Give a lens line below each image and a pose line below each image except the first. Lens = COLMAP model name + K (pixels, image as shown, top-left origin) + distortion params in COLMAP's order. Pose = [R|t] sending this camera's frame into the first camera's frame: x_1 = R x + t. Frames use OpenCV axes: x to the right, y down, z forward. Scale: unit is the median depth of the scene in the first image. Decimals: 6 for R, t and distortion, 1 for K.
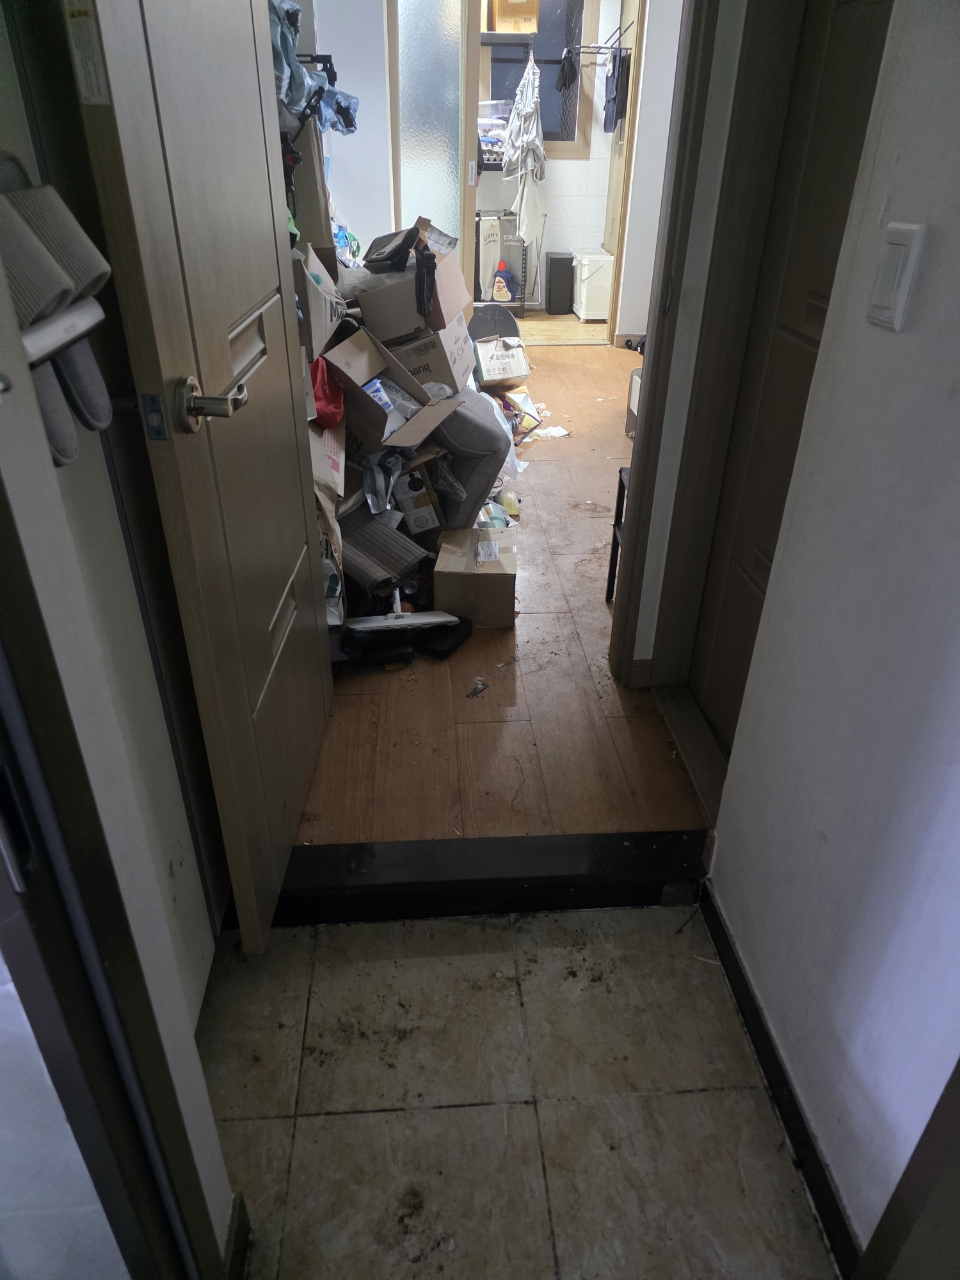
lens RADIAL K [[873.4, 0, 475.3], [0, 873.4, 641.4], [0, 0, 1]] dist [0.005844, -0.000151]
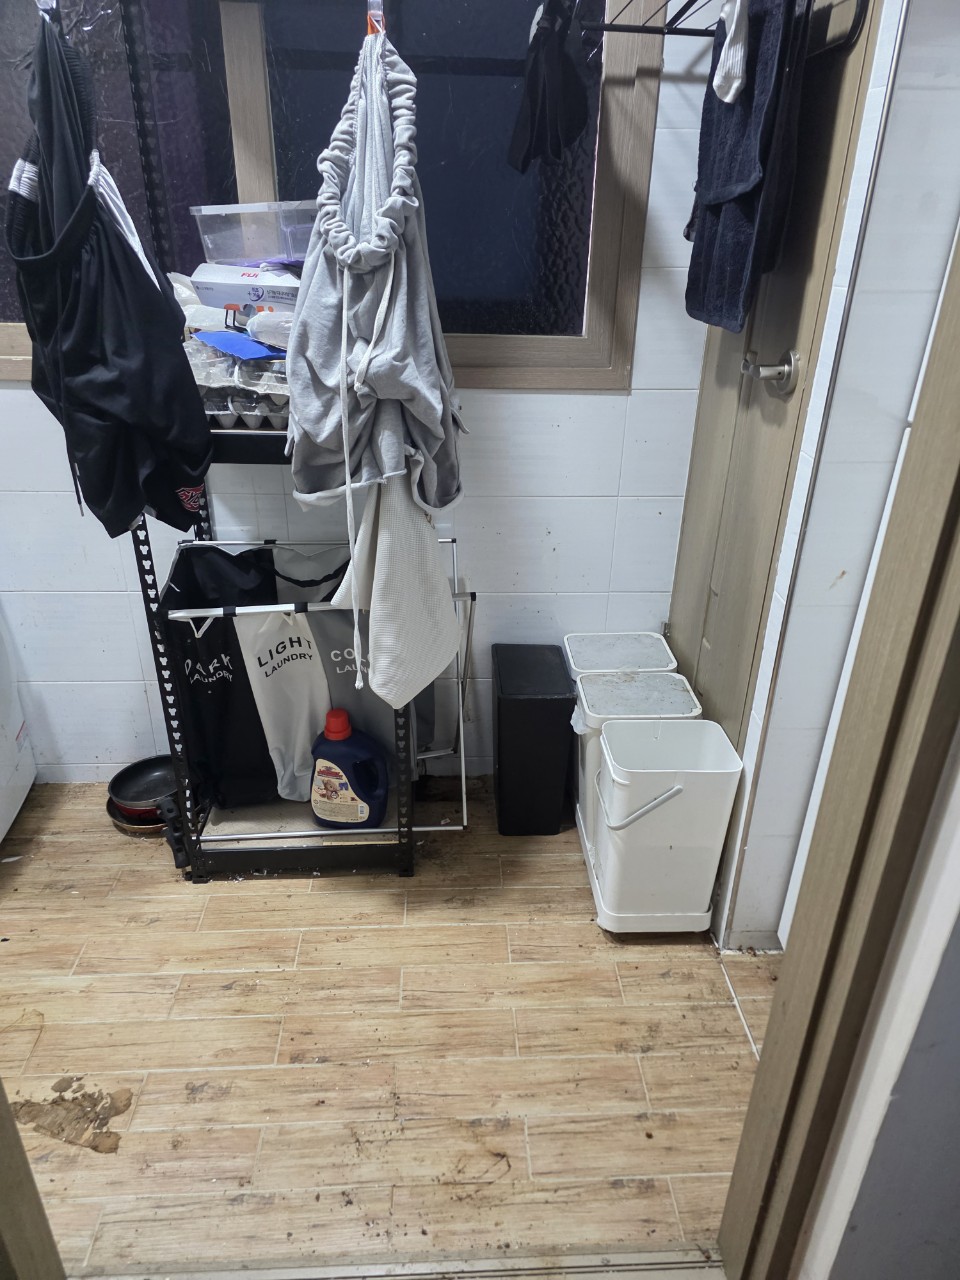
lens RADIAL K [[873.4, 0, 482.5], [0, 873.4, 639.0], [0, 0, 1]] dist [0.005844, -0.000151]
pose [[0.999804, 0.016665, -0.010649, 0.090268], [-0.017513, 0.996204, -0.085275, -0.469252], [0.009188, 0.085445, 0.996301, 0.755903]]
